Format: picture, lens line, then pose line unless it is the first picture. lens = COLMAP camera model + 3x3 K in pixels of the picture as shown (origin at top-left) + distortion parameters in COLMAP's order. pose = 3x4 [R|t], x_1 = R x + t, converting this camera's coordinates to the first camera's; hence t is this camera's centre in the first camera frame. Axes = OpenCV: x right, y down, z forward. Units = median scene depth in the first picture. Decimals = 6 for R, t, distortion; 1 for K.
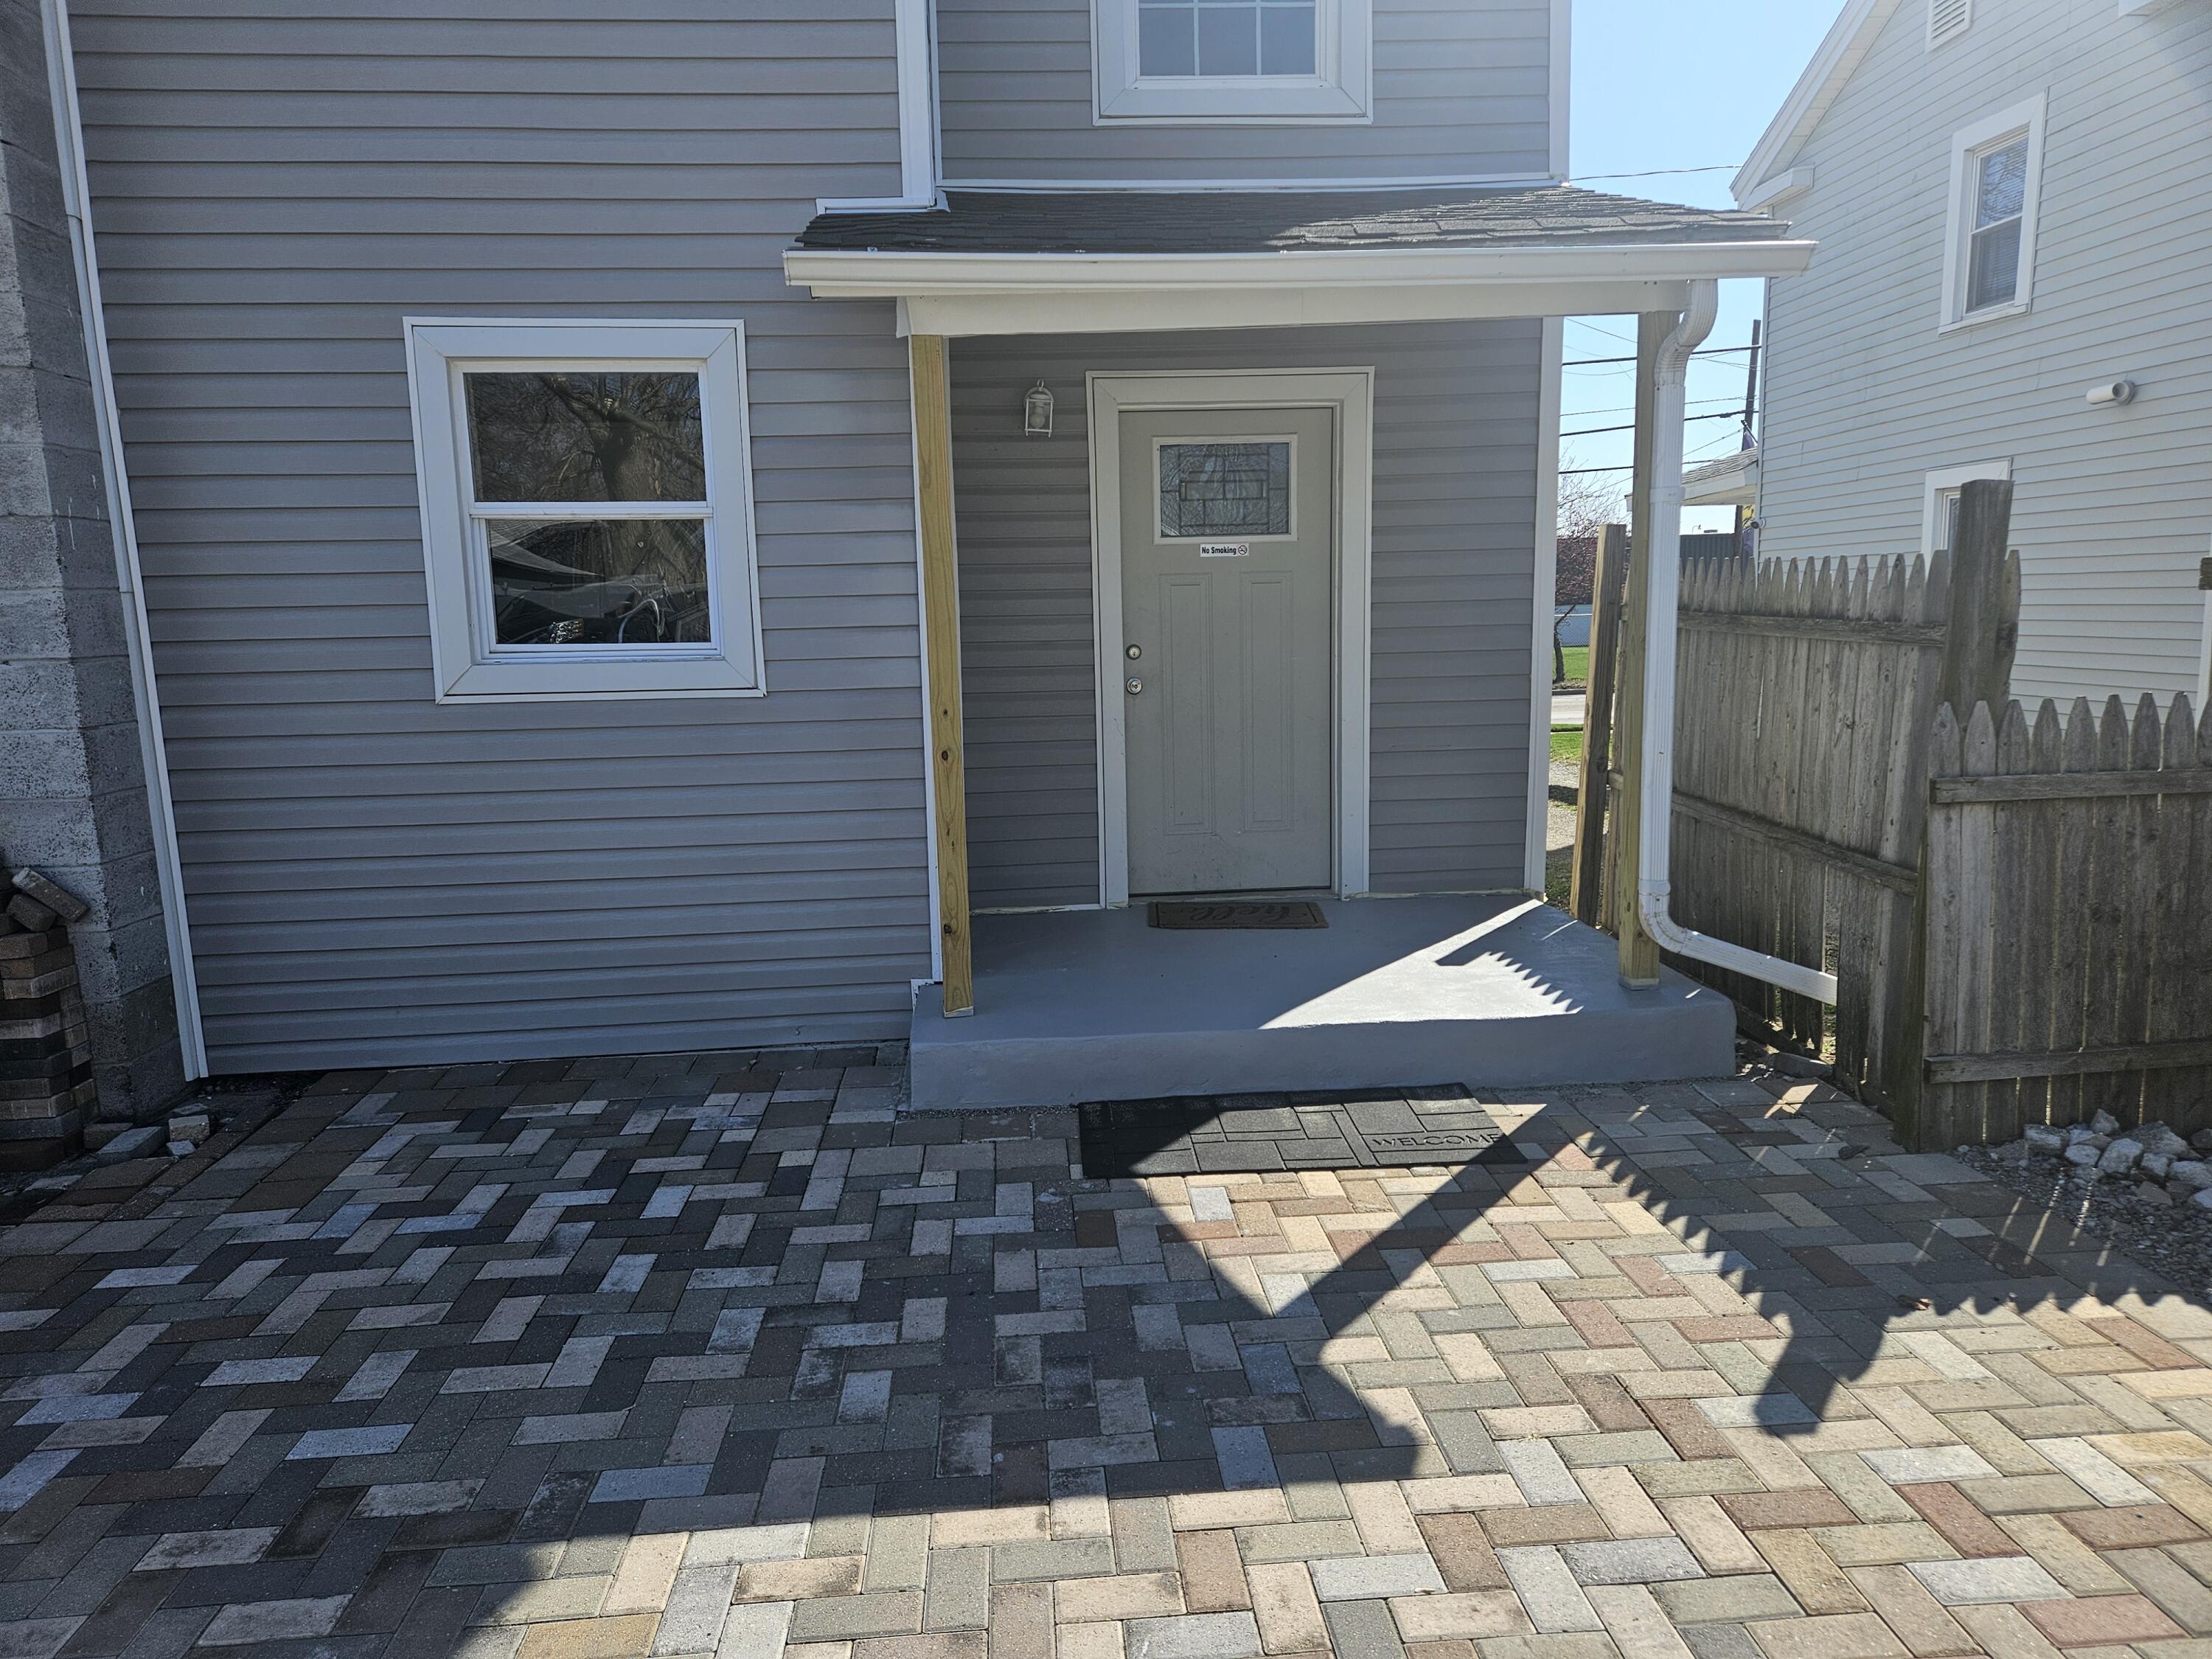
lens RADIAL K [[1483.0, 0, 1111.8], [0, 1483.0, 824.3], [0, 0, 1]] dist [0.064937, -0.047300]
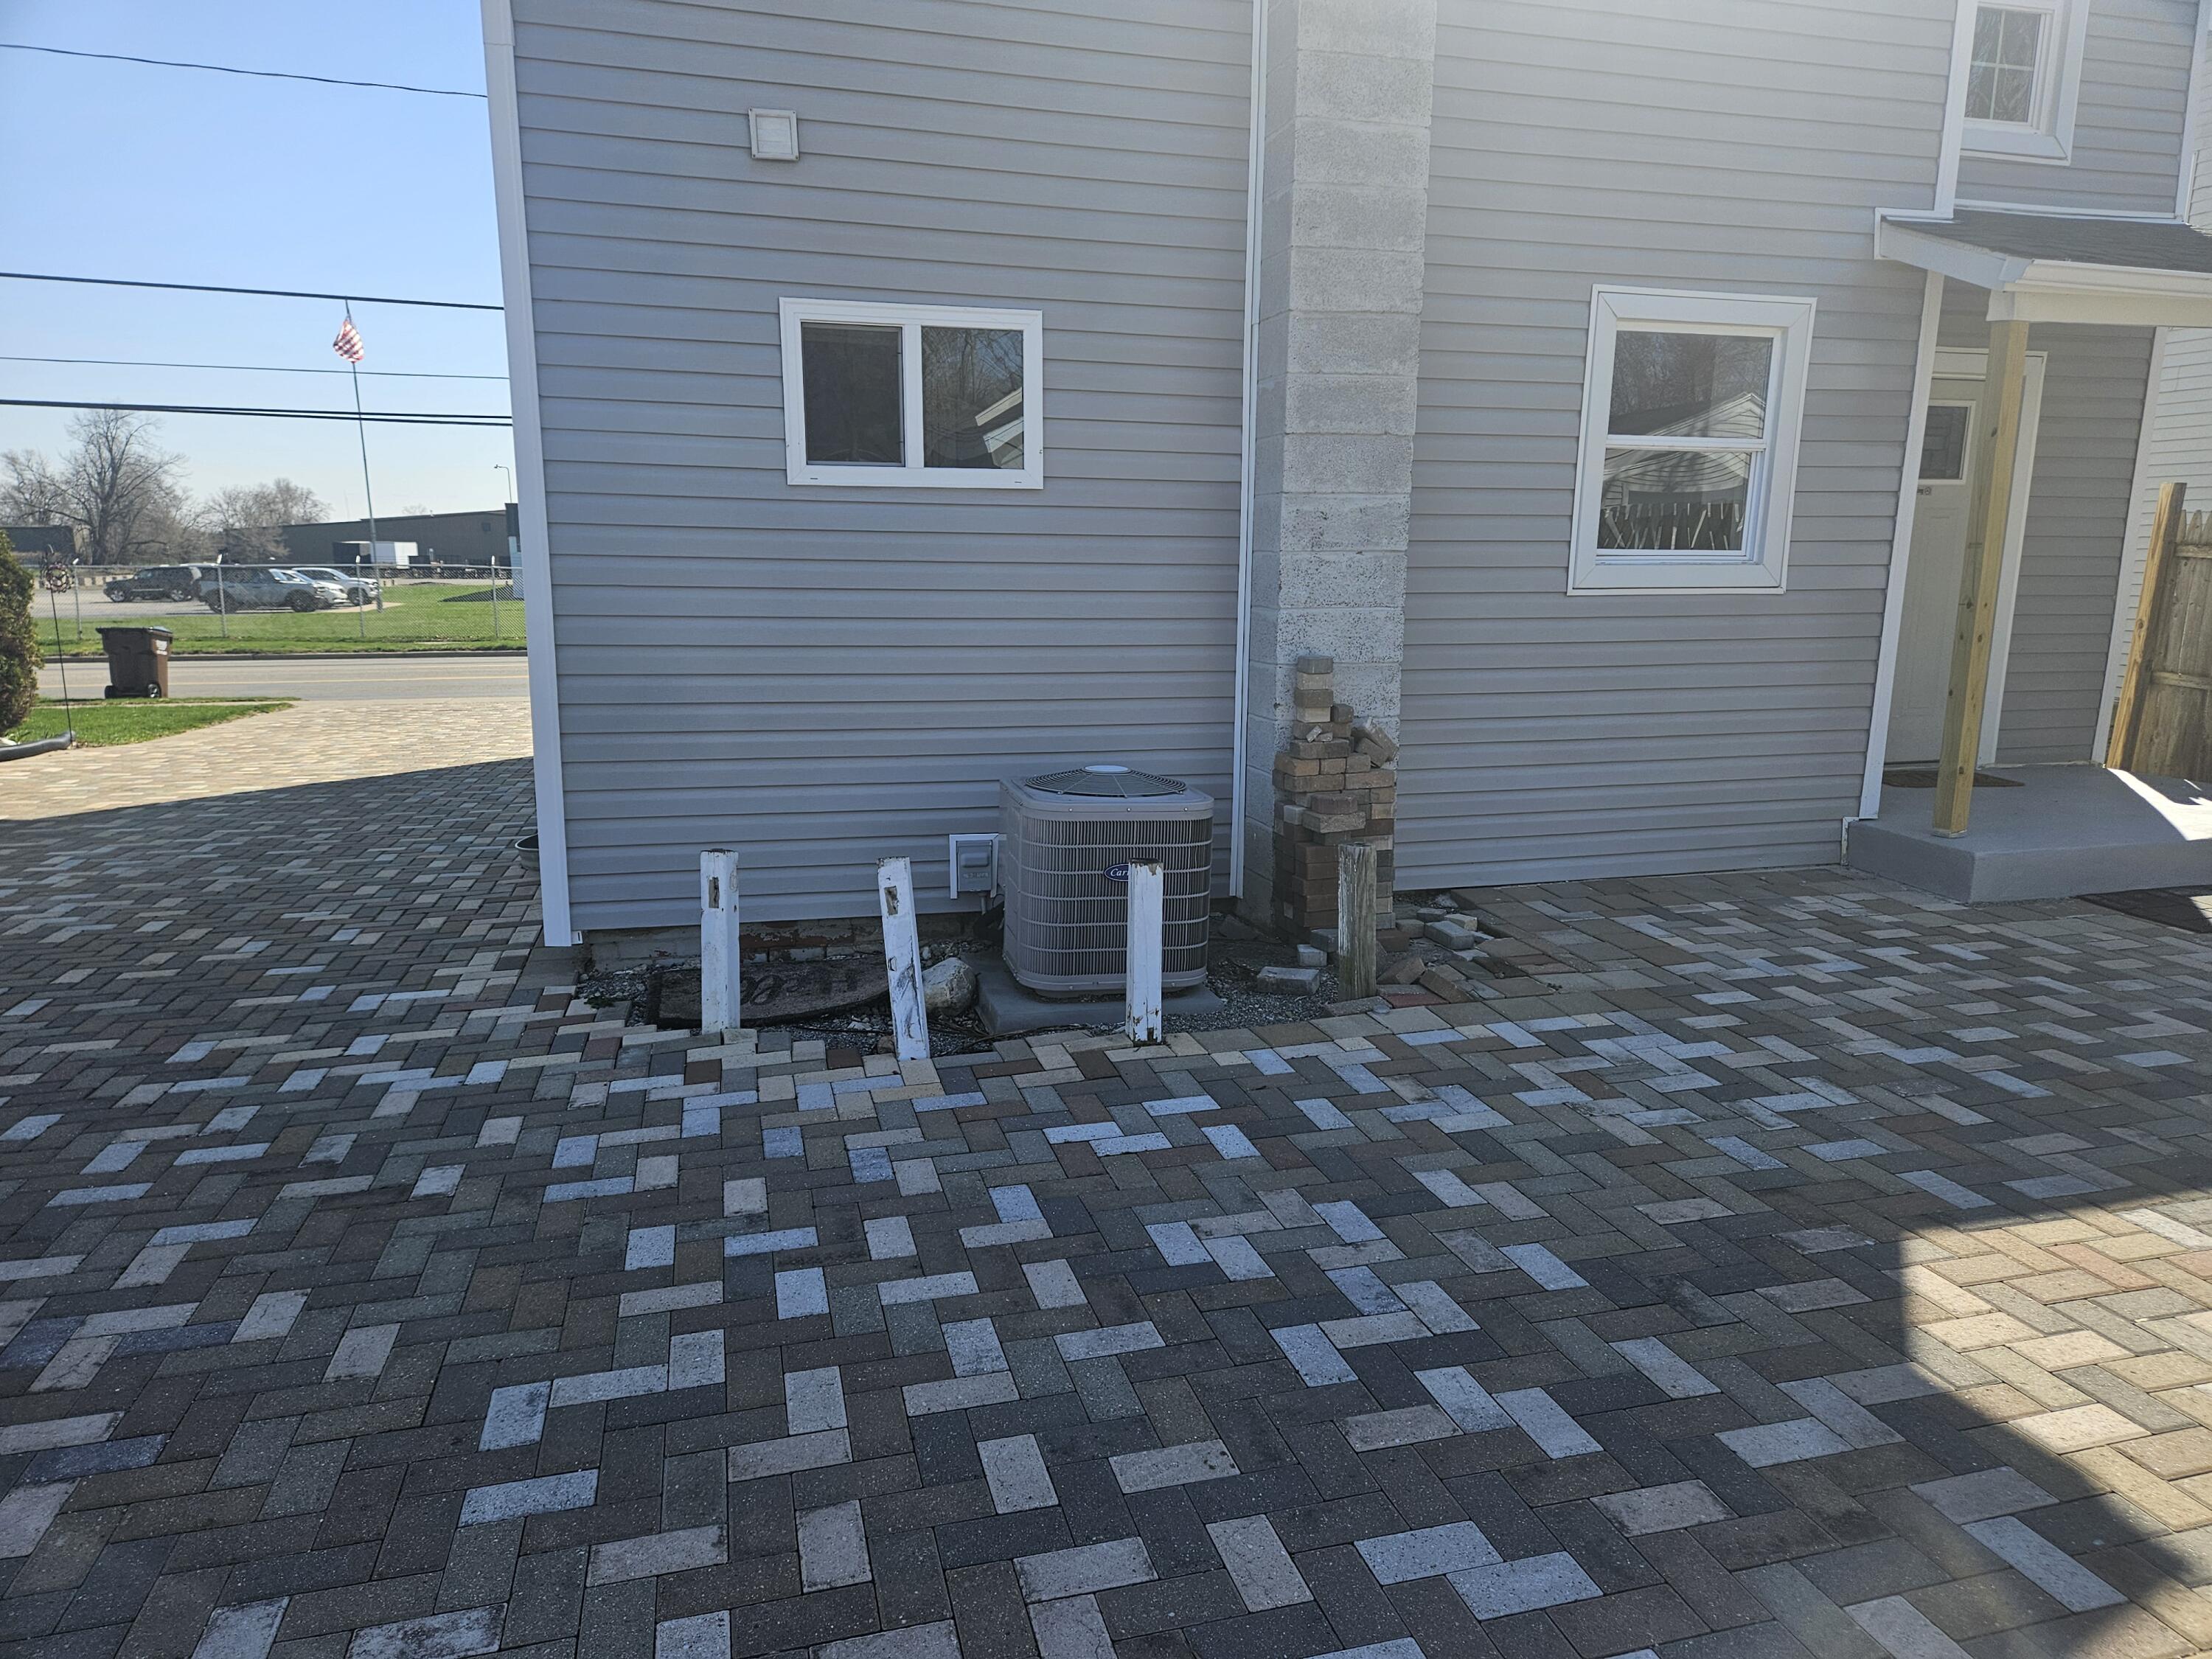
lens RADIAL K [[1483.0, 0, 1098.9], [0, 1483.0, 838.1], [0, 0, 1]] dist [0.064937, -0.047300]
pose [[0.979156, -0.008266, 0.202941, -1.173721], [-0.000432, 0.999085, 0.042778, 0.075642], [-0.203108, -0.041974, 0.978256, -0.172384]]
